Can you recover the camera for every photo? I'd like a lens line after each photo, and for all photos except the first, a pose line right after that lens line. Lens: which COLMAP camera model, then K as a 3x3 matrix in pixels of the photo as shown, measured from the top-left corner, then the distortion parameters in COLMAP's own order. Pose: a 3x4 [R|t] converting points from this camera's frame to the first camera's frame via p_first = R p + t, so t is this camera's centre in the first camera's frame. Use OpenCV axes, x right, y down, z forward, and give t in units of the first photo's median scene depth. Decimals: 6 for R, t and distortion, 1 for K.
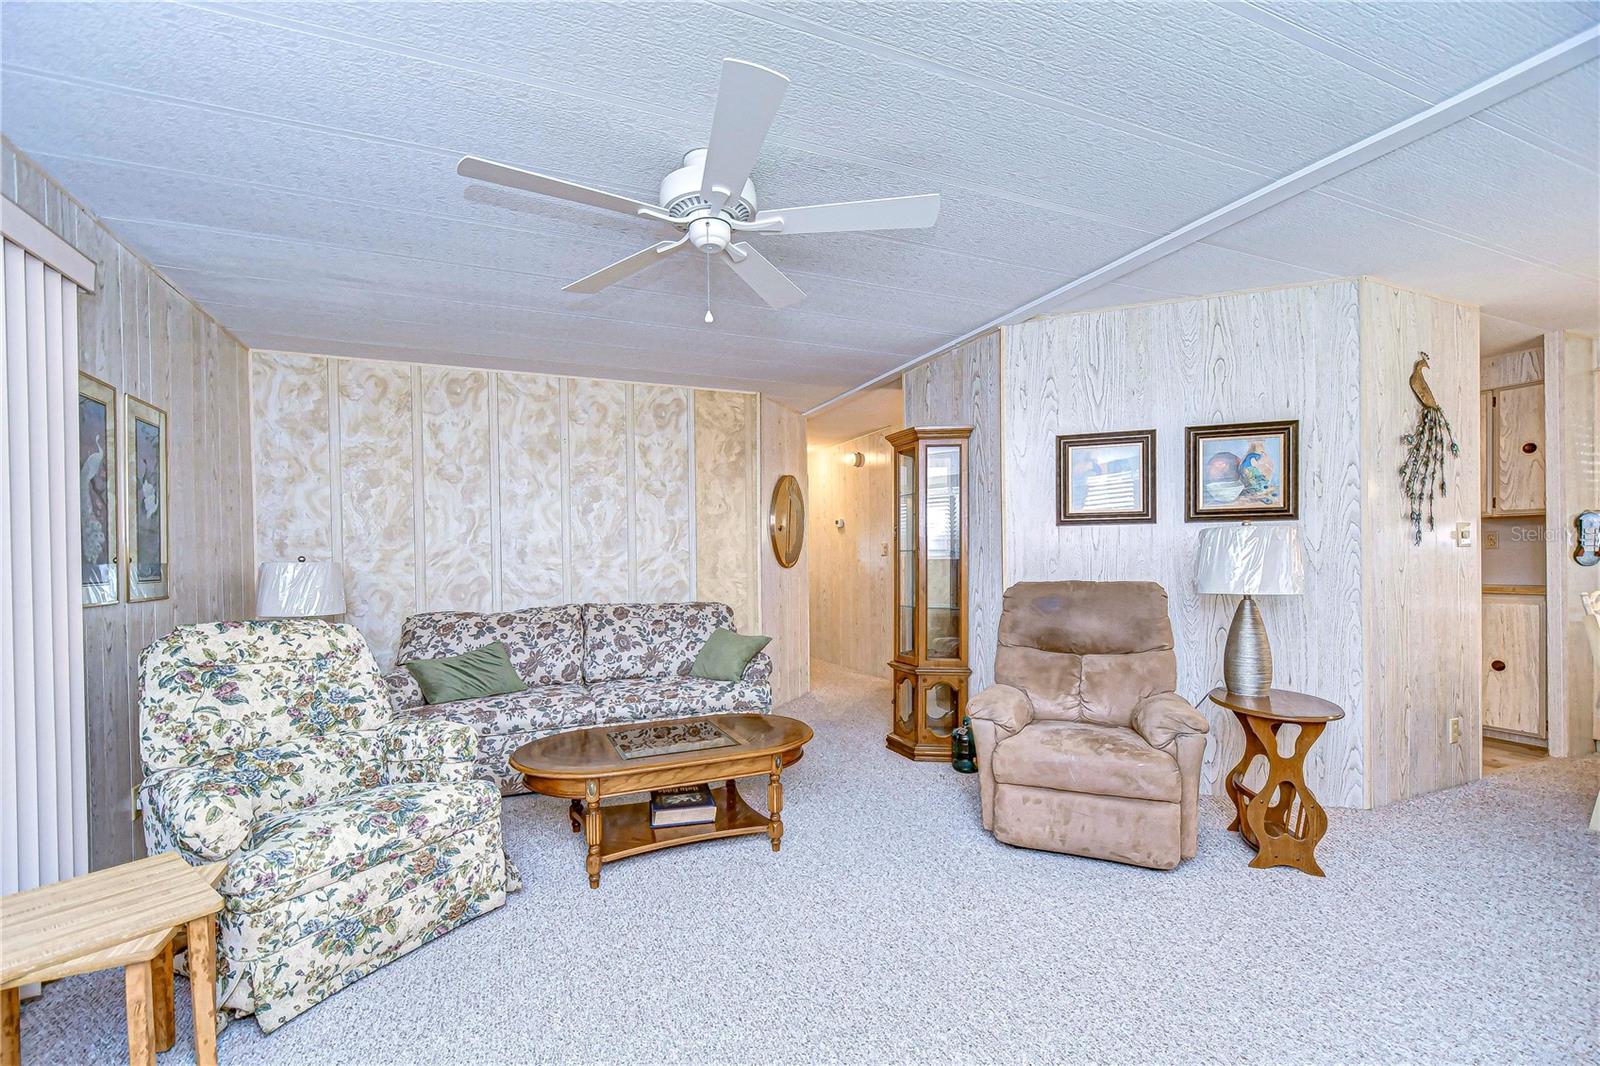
lens RADIAL K [[705.0, 0, 799.6], [0, 705.0, 565.0], [0, 0, 1]] dist [0.011419, -0.009661]
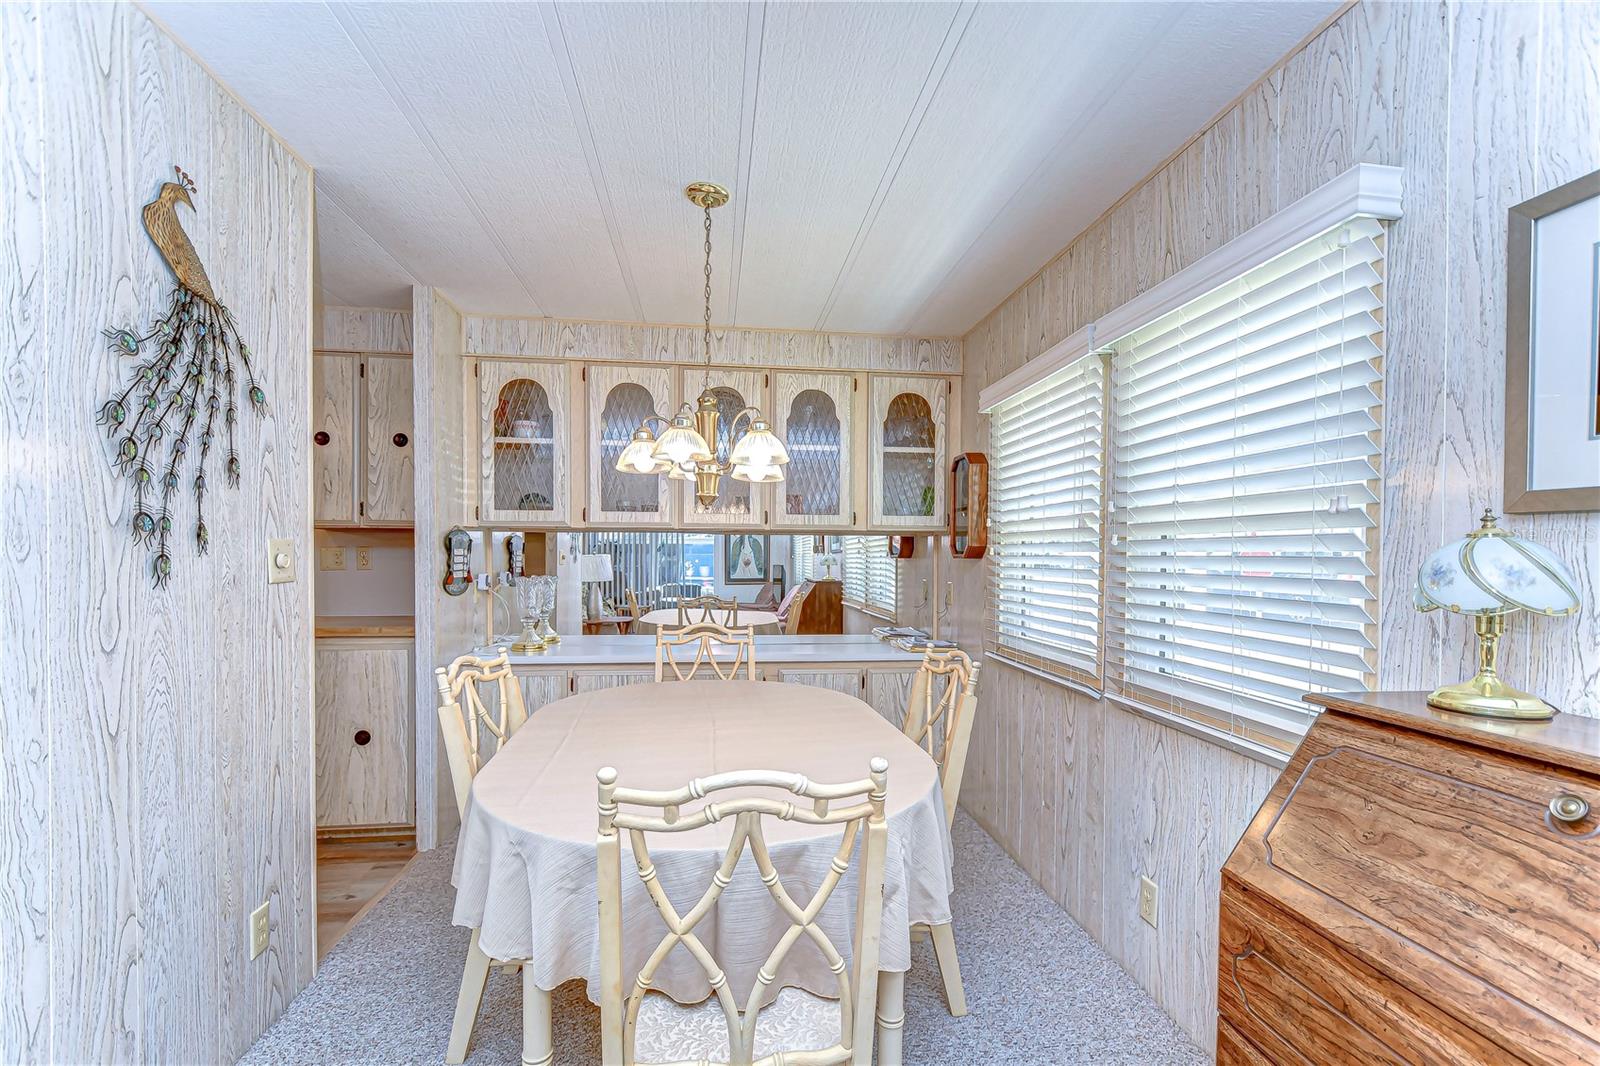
lens RADIAL K [[680.4, 0, 790.4], [0, 680.4, 562.9], [0, 0, 1]] dist [0.000906, -0.008135]
pose [[0.286074, -0.002070, 0.958205, 0.469553], [-0.000990, 0.999996, 0.002456, -0.036652], [-0.958207, -0.001651, 0.286071, 0.401898]]
